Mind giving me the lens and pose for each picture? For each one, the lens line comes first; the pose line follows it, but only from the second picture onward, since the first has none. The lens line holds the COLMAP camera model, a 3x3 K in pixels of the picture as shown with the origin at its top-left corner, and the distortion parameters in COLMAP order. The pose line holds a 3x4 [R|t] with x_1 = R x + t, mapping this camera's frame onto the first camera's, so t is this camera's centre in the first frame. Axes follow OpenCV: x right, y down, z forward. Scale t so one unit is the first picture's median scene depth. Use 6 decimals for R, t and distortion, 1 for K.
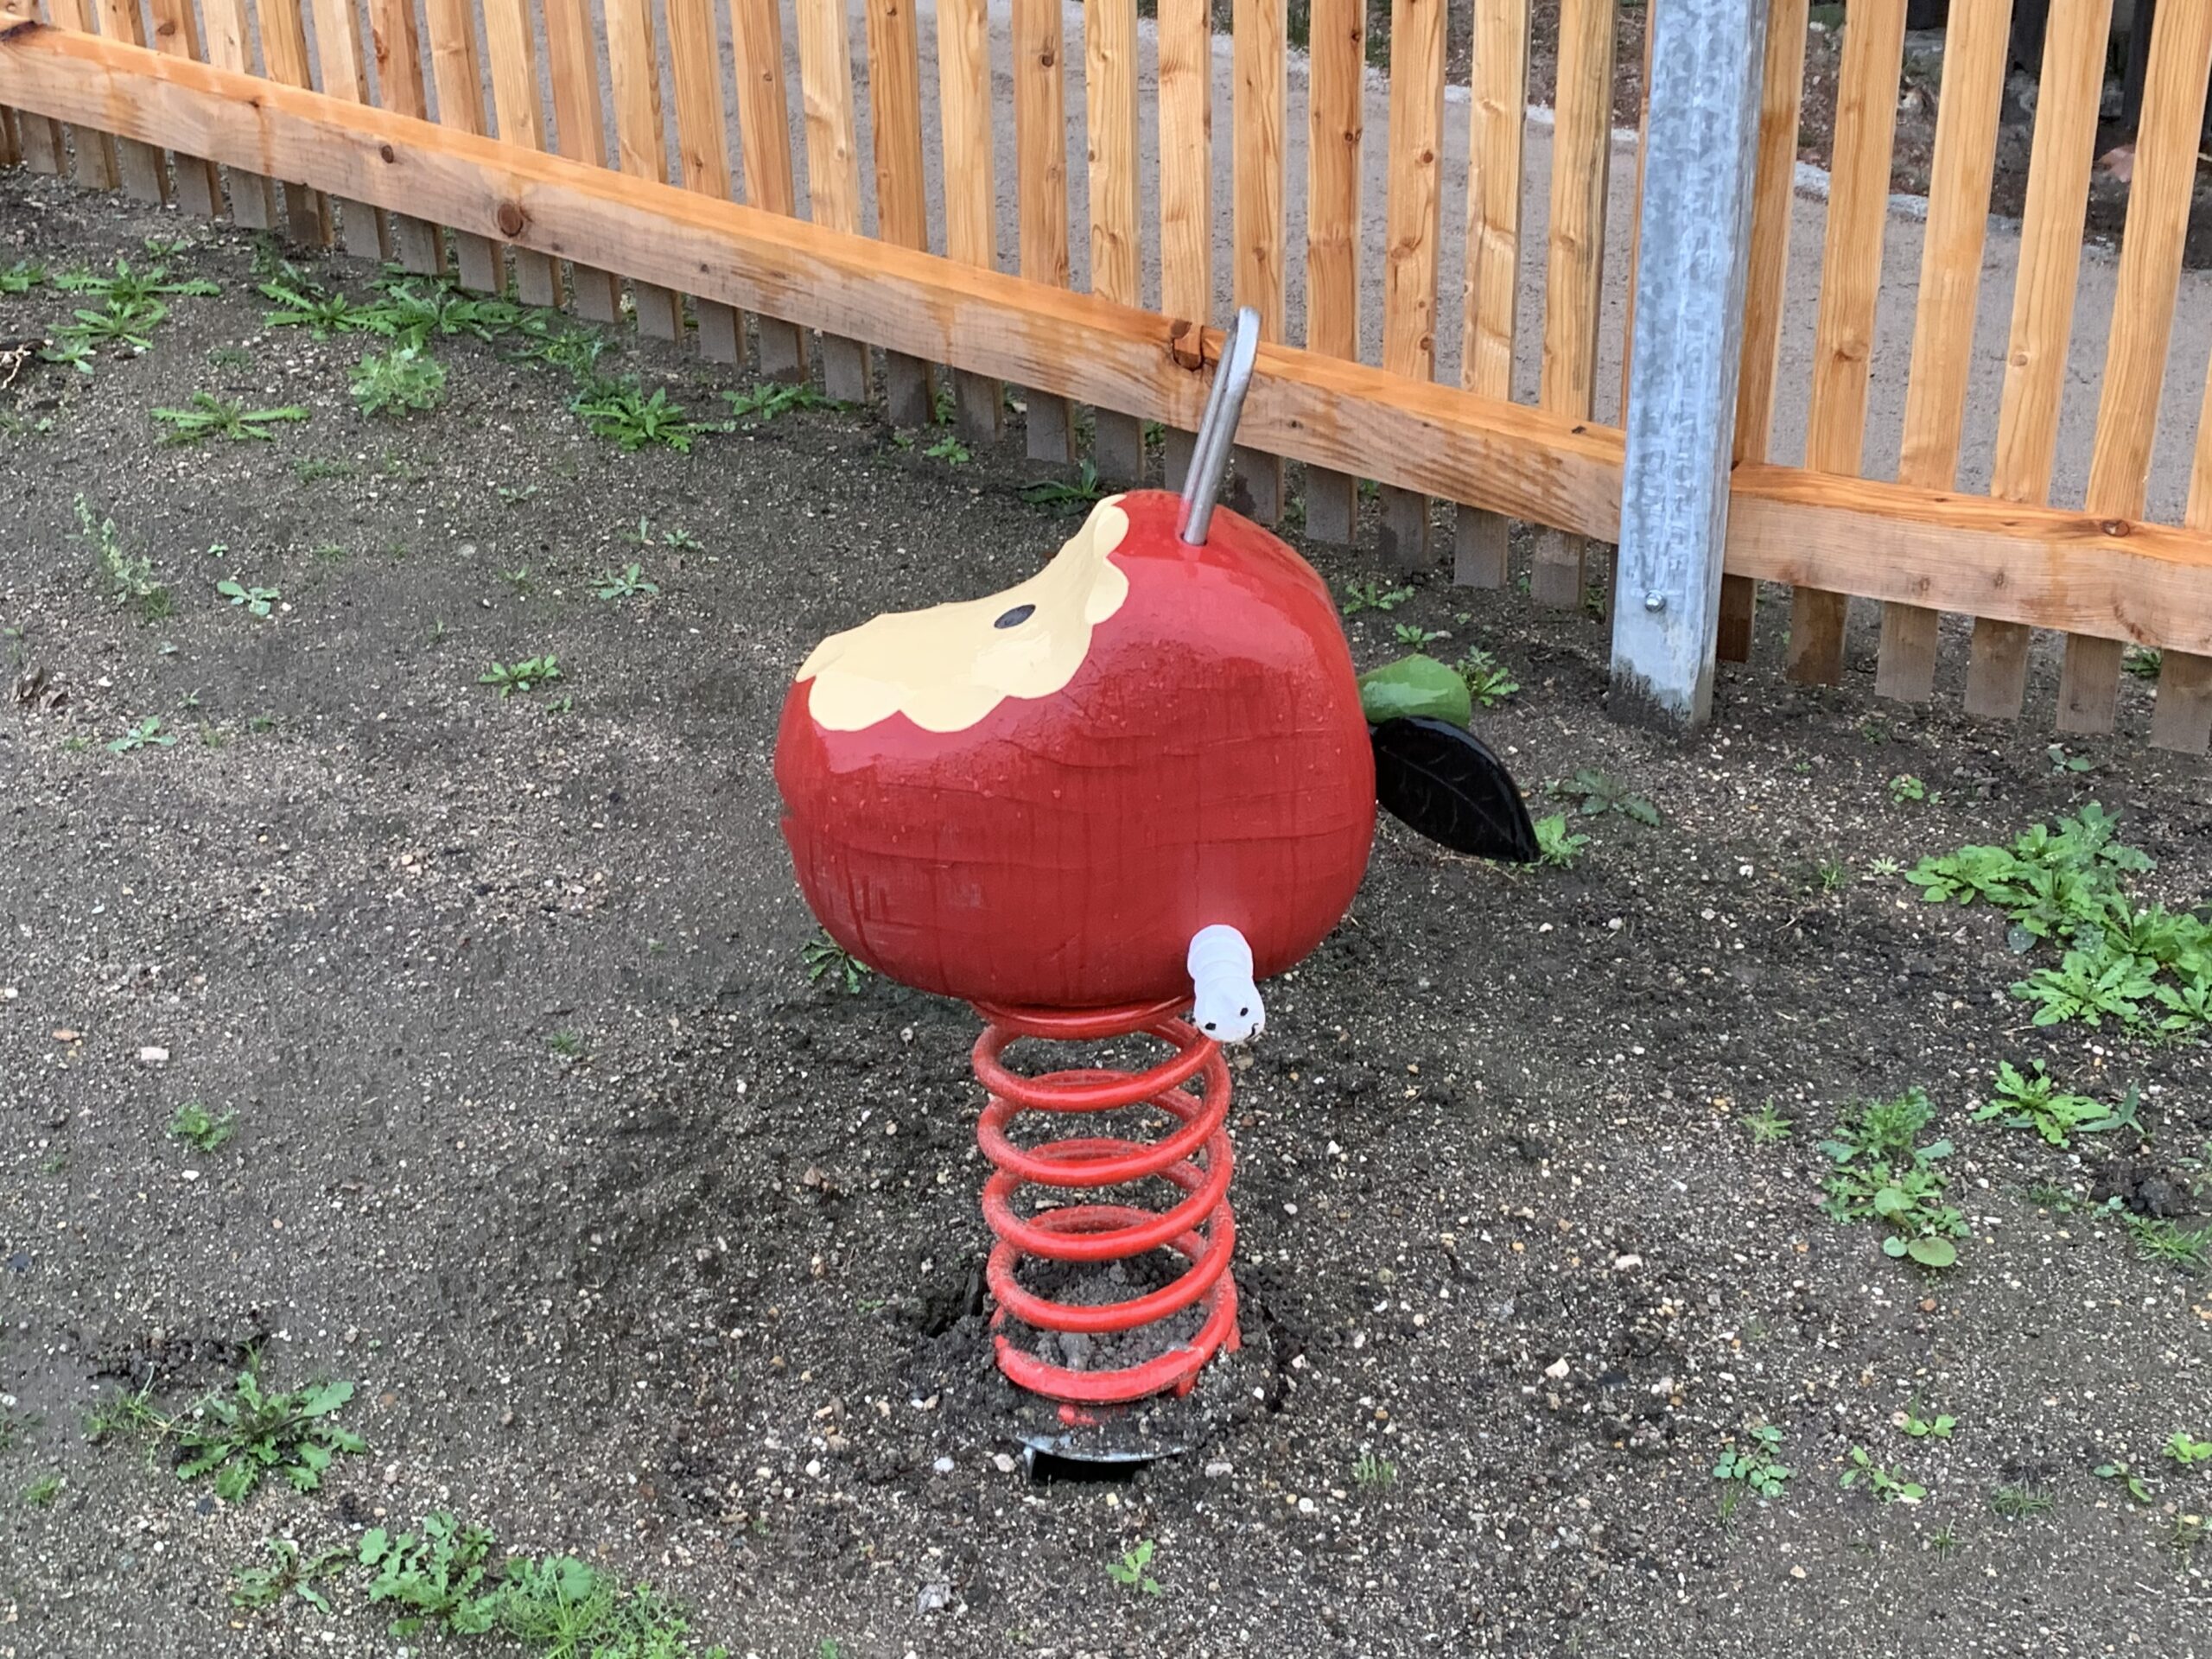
lens RADIAL K [[2833.7, 0, 1107.4], [0, 2833.7, 810.5], [0, 0, 1]] dist [0.093979, 0.000000]
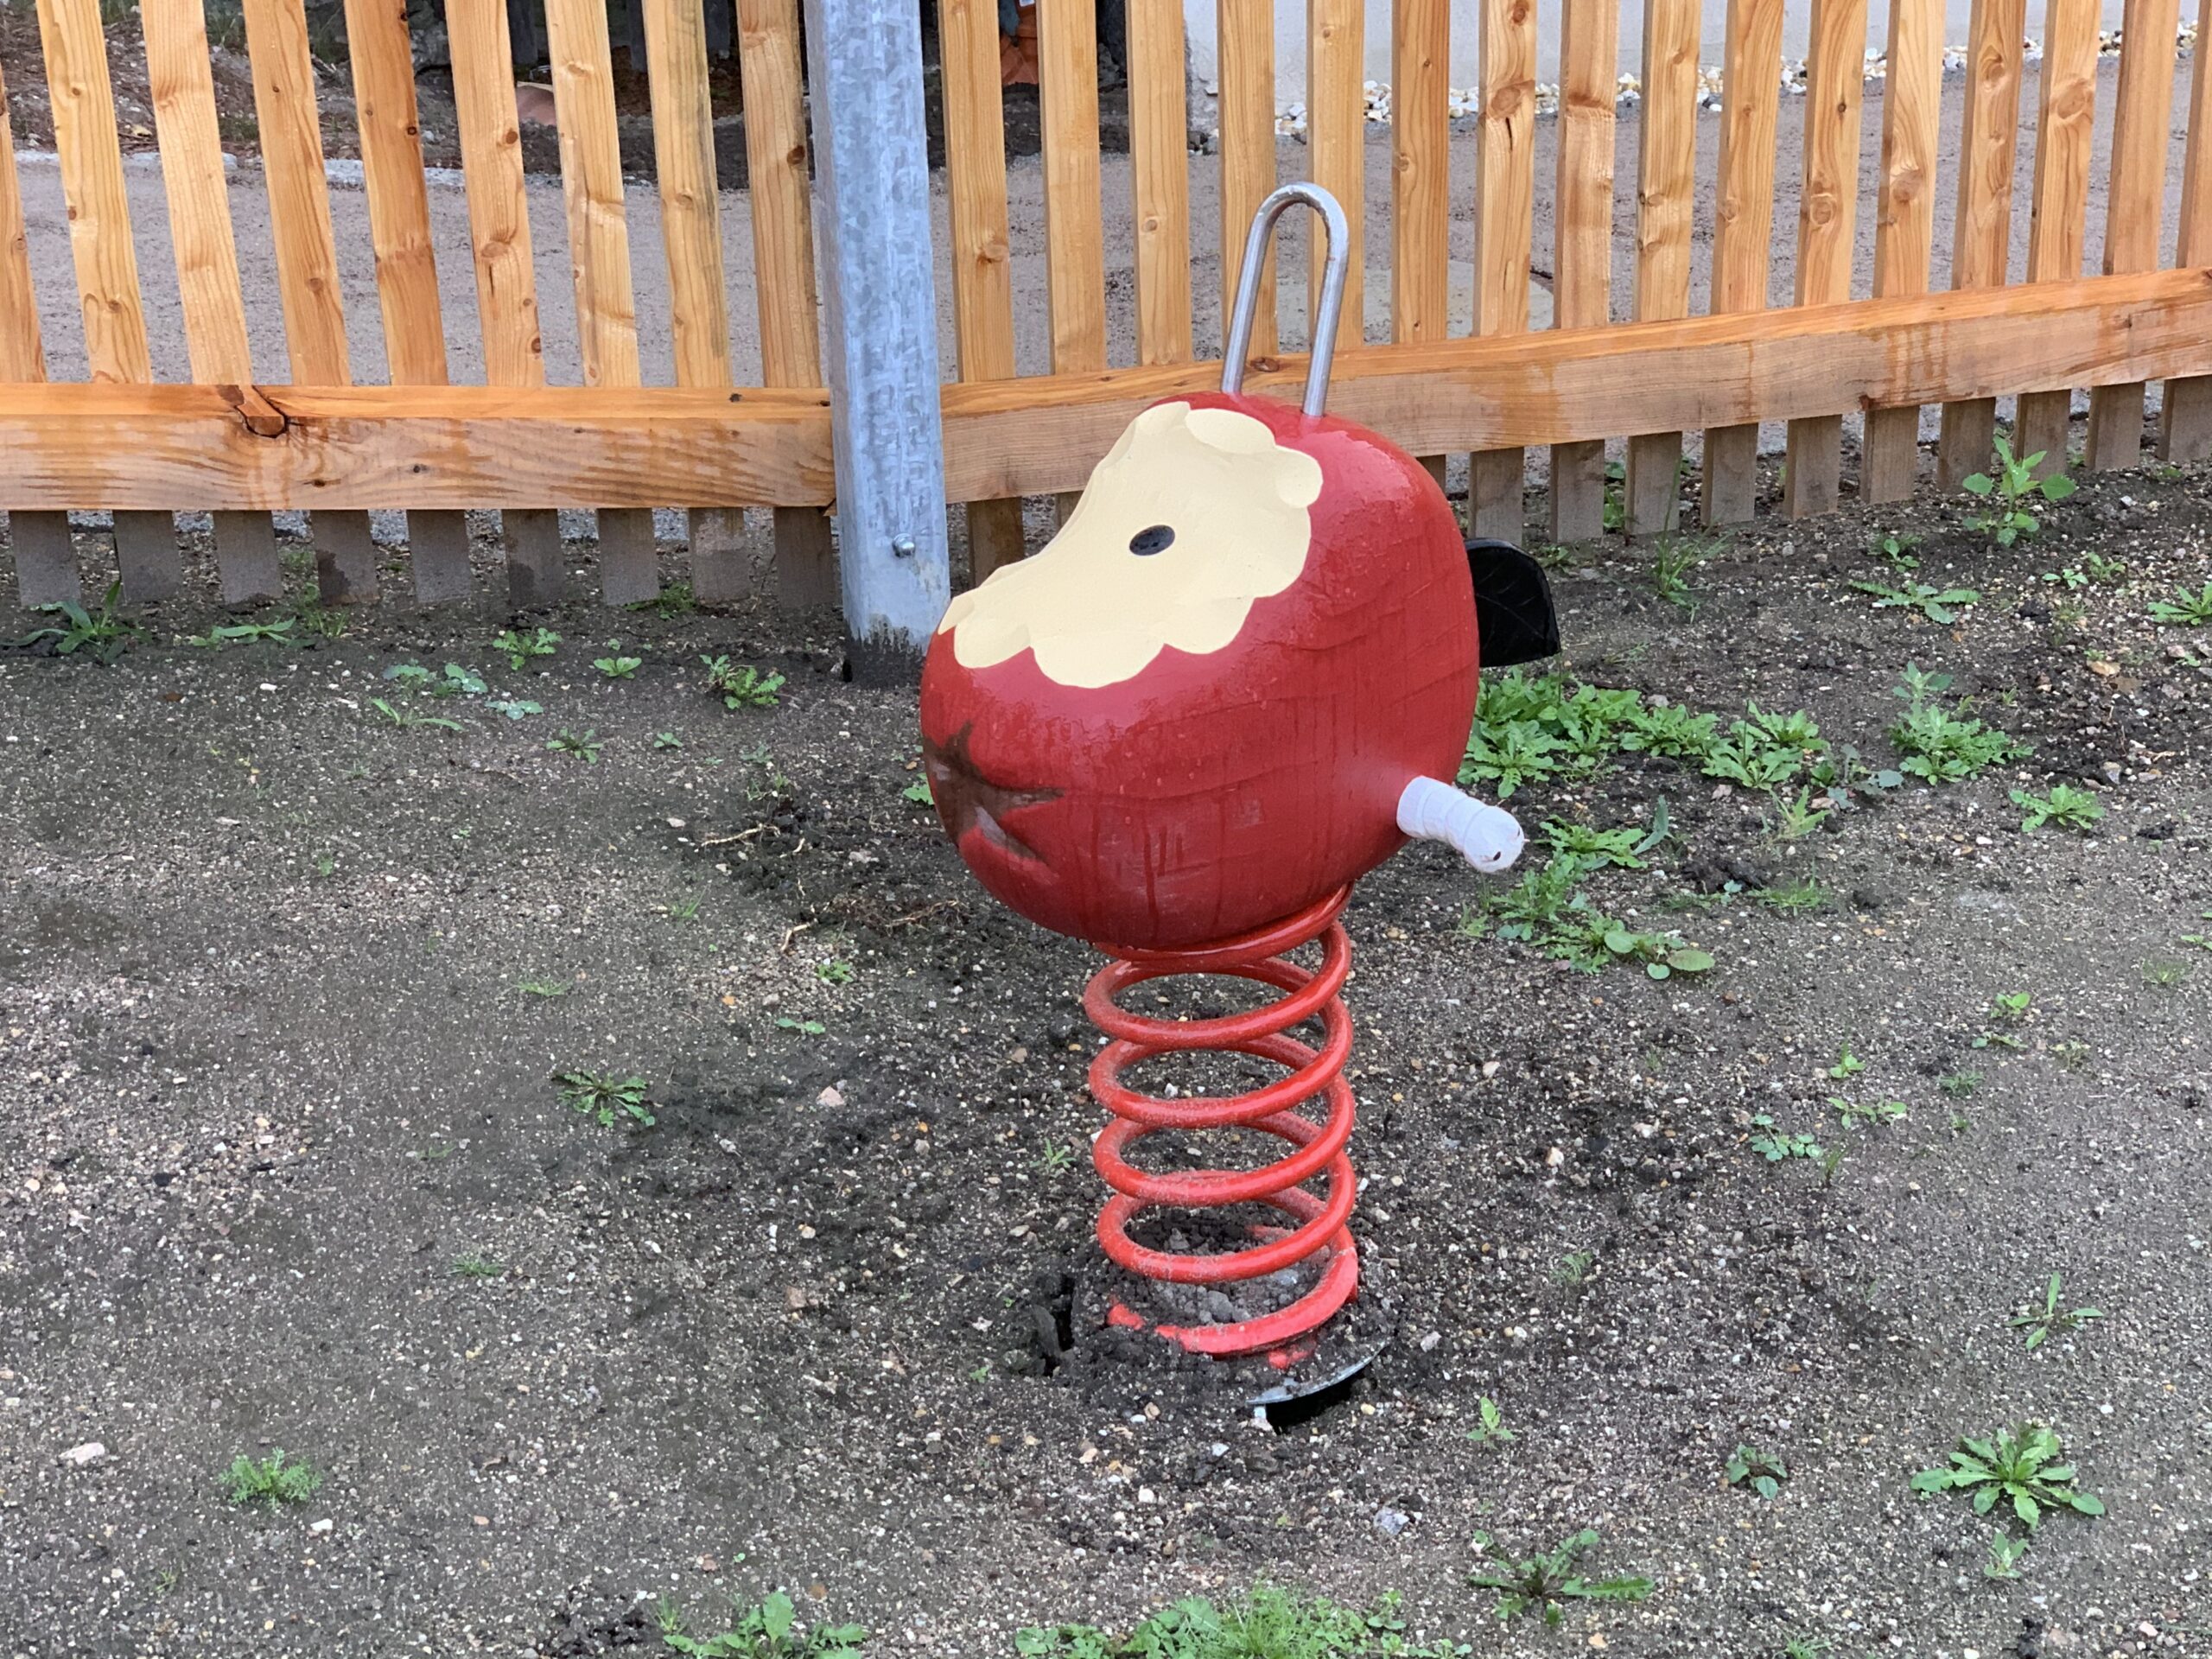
lens RADIAL K [[3703.8, 0, 1110.6], [0, 3703.8, 843.5], [0, 0, 1]] dist [0.073297, 0.000000]
pose [[0.720076, -0.282833, 0.633637, -0.580374], [0.317373, 0.946290, 0.061722, -0.035326], [-0.617061, 0.156655, 0.771164, 0.027854]]
